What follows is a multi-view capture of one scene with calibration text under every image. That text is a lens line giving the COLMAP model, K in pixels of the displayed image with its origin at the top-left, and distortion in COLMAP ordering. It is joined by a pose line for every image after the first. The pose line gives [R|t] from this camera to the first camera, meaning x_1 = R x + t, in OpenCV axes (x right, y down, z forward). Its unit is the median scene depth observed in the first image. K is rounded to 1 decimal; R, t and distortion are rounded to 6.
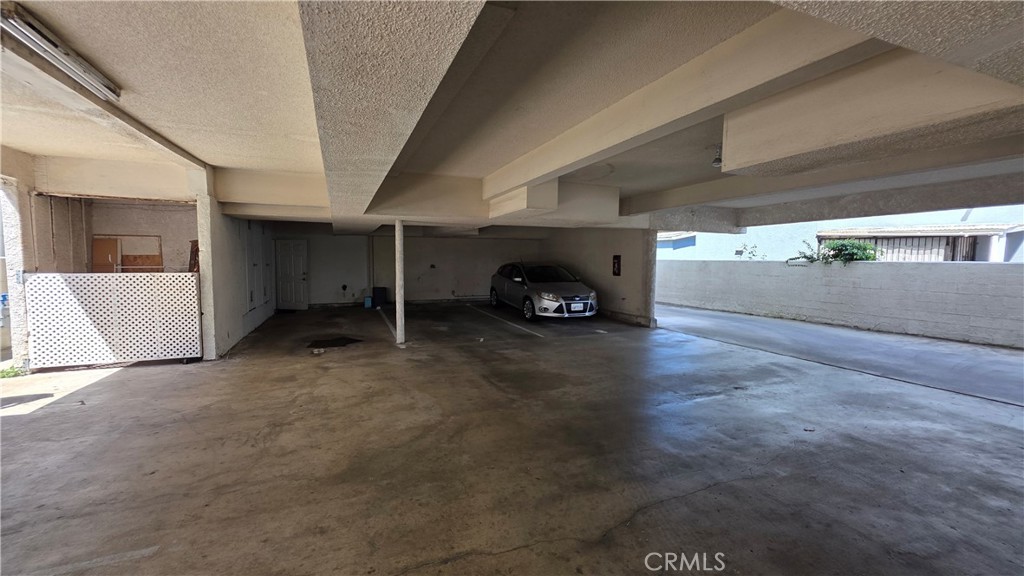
lens RADIAL K [[413.7, 0, 509.9], [0, 413.7, 283.7], [0, 0, 1]] dist [0.004708, 0.000057]
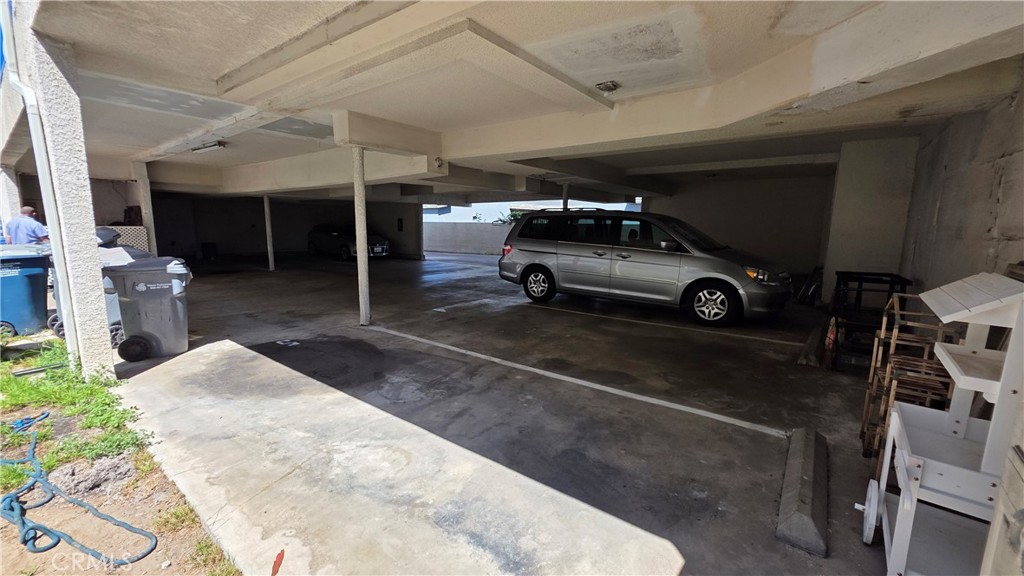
lens RADIAL K [[413.7, 0, 509.9], [0, 413.7, 283.7], [0, 0, 1]] dist [0.004708, 0.000057]
pose [[0.868975, -0.066773, 0.490331, -0.187973], [0.023694, 0.995332, 0.093553, 0.046144], [-0.494289, -0.069678, 0.866501, -0.664482]]
